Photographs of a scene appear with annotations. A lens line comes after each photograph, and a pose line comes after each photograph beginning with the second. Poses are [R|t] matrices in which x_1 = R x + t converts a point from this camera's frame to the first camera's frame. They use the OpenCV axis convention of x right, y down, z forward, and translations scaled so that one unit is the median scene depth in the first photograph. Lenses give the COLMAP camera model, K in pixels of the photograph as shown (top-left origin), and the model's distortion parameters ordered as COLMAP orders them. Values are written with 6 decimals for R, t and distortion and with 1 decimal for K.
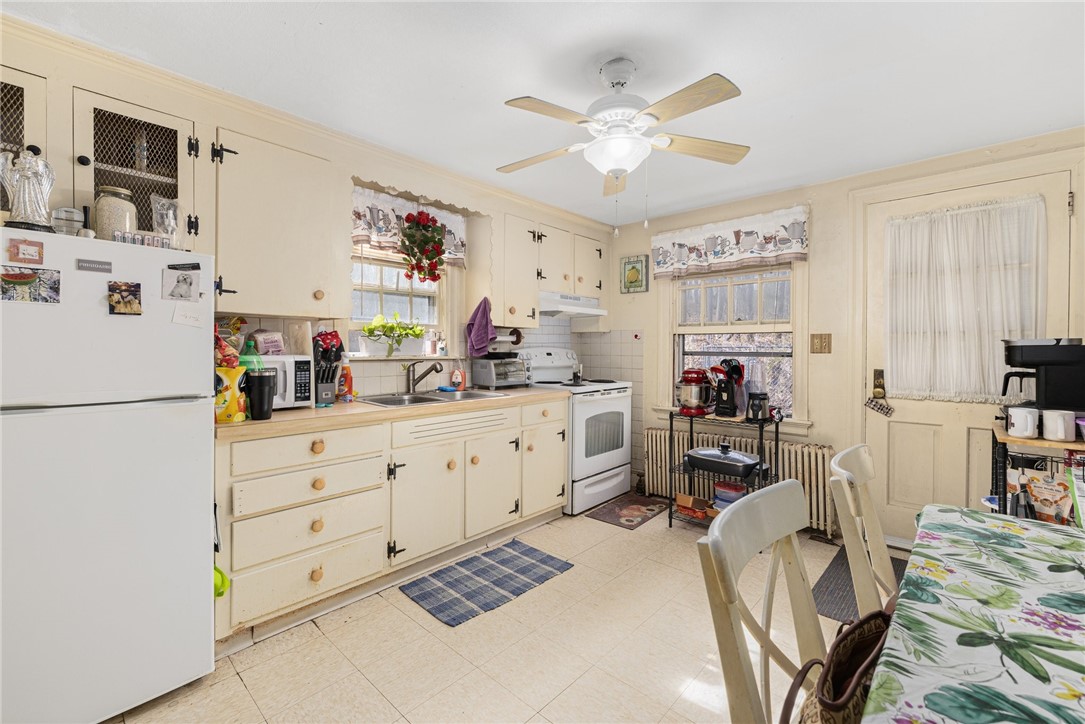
lens RADIAL K [[460.2, 0, 539.8], [0, 460.2, 358.4], [0, 0, 1]] dist [-0.003000, 0.000217]
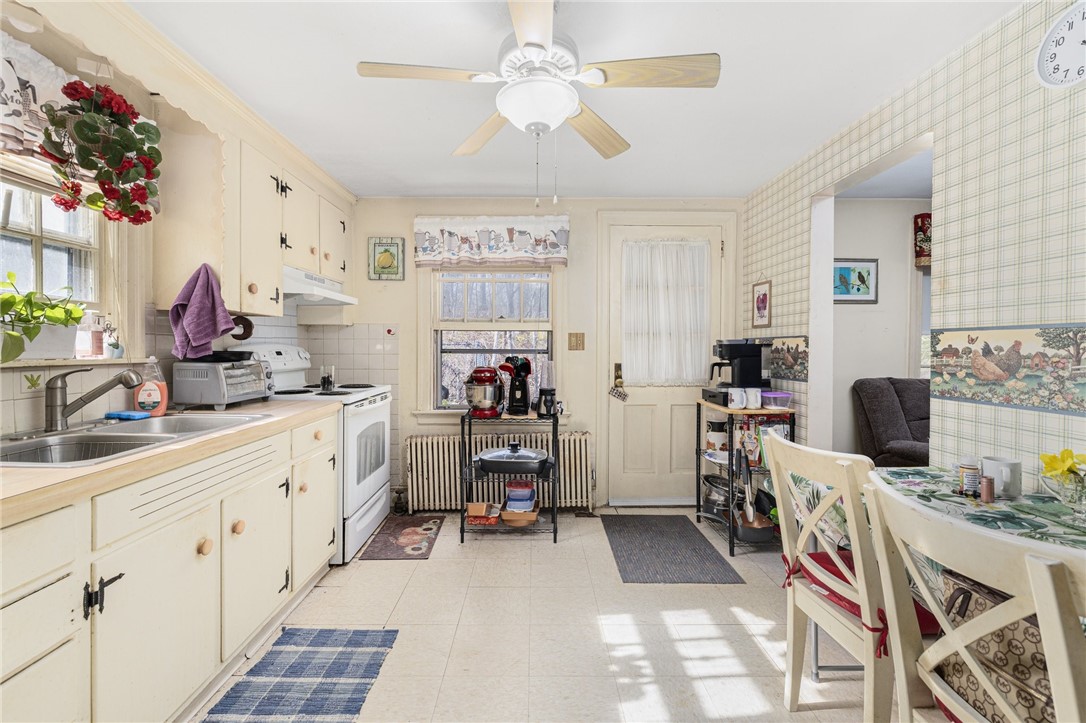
lens RADIAL K [[460.7, 0, 540.1], [0, 460.7, 356.5], [0, 0, 1]] dist [-0.003000, 0.000217]
pose [[0.728661, -0.014795, 0.684715, -0.251466], [0.013301, 0.999884, 0.007450, -0.005597], [-0.684746, 0.003678, 0.728773, 0.264447]]
